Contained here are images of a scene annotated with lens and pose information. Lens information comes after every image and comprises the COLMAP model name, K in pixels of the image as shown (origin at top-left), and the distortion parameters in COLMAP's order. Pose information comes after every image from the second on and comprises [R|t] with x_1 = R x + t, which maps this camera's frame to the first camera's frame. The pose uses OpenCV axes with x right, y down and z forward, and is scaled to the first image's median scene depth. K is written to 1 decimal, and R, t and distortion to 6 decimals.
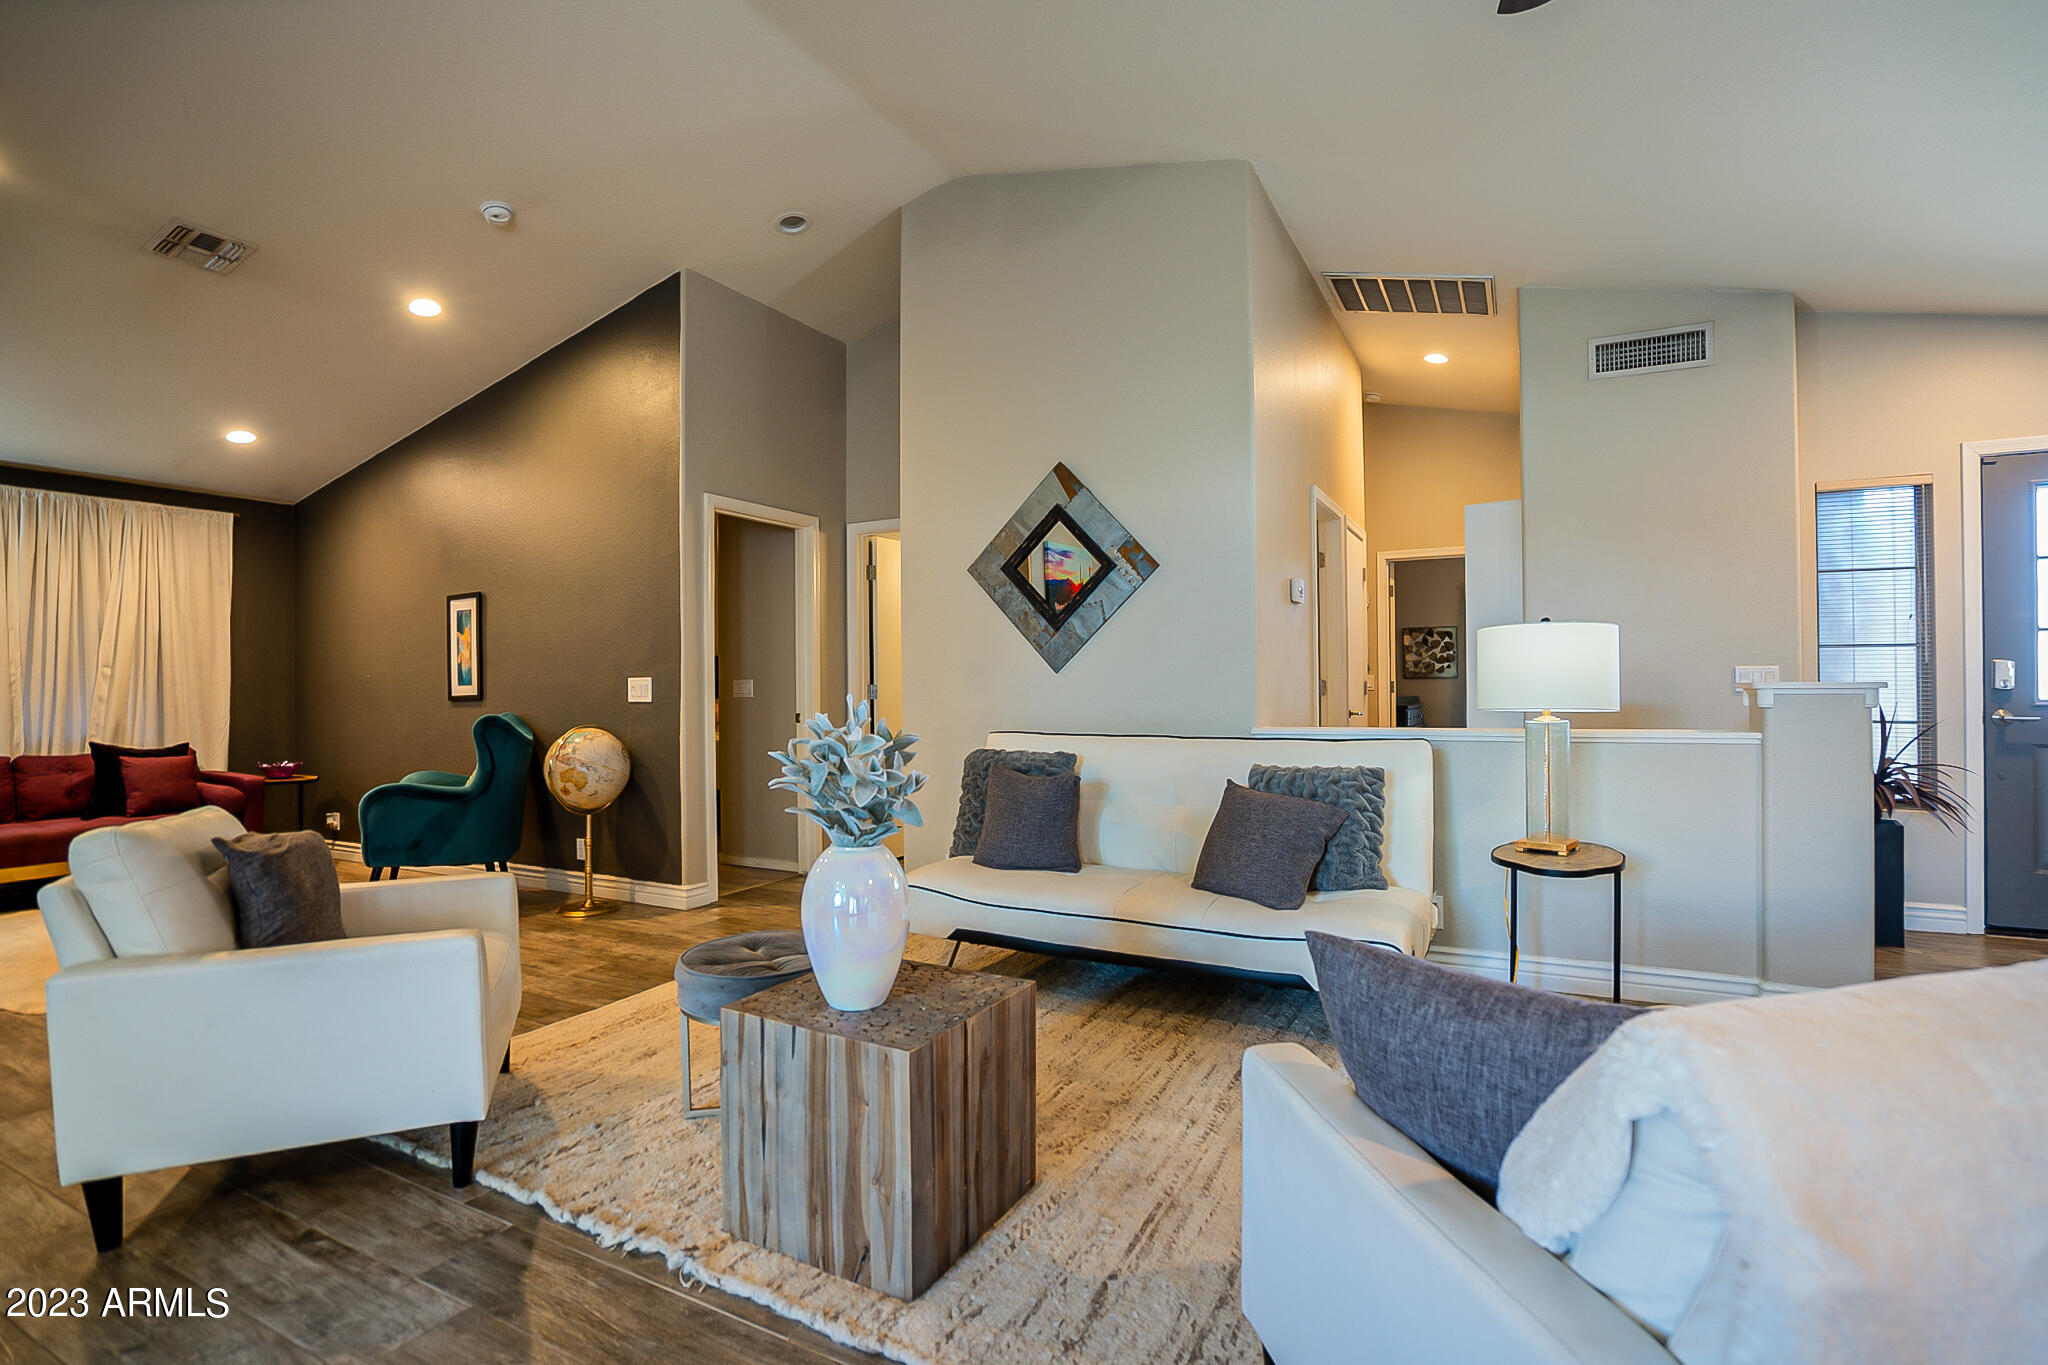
lens RADIAL K [[955.1, 0, 1025.5], [0, 955.1, 685.0], [0, 0, 1]] dist [-0.055305, 0.019861]
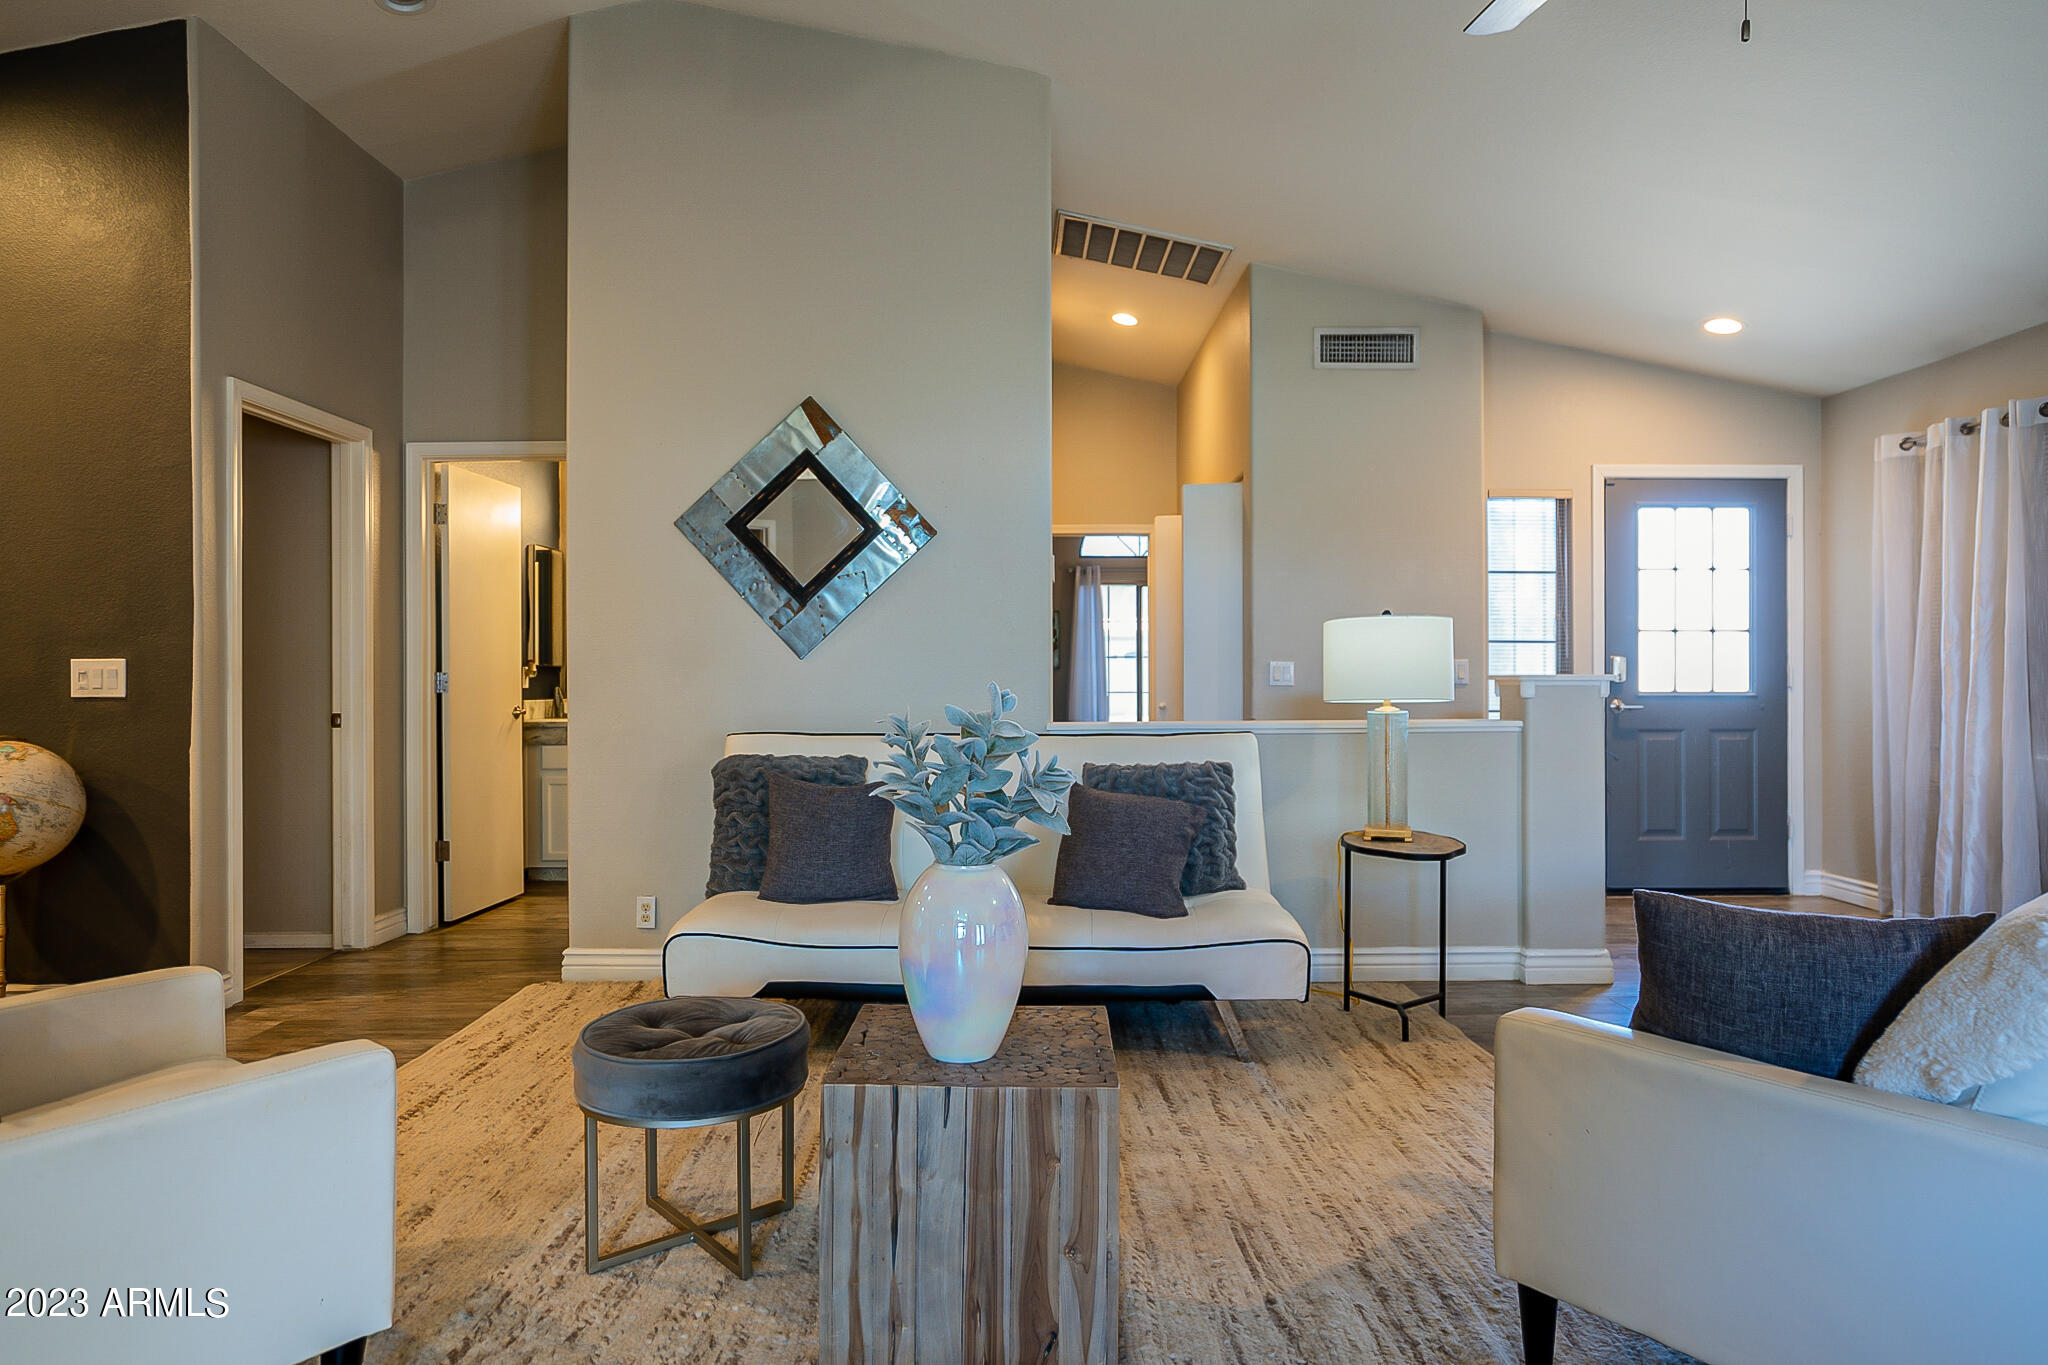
lens RADIAL K [[1205.6, 0, 1013.9], [0, 1205.6, 674.9], [0, 0, 1]] dist [-0.013569, 0.007731]
pose [[0.884219, 0.005268, 0.467043, -0.292151], [-0.005141, 0.999986, -0.001546, 0.001681], [-0.467045, -0.001035, 0.884233, 0.021034]]
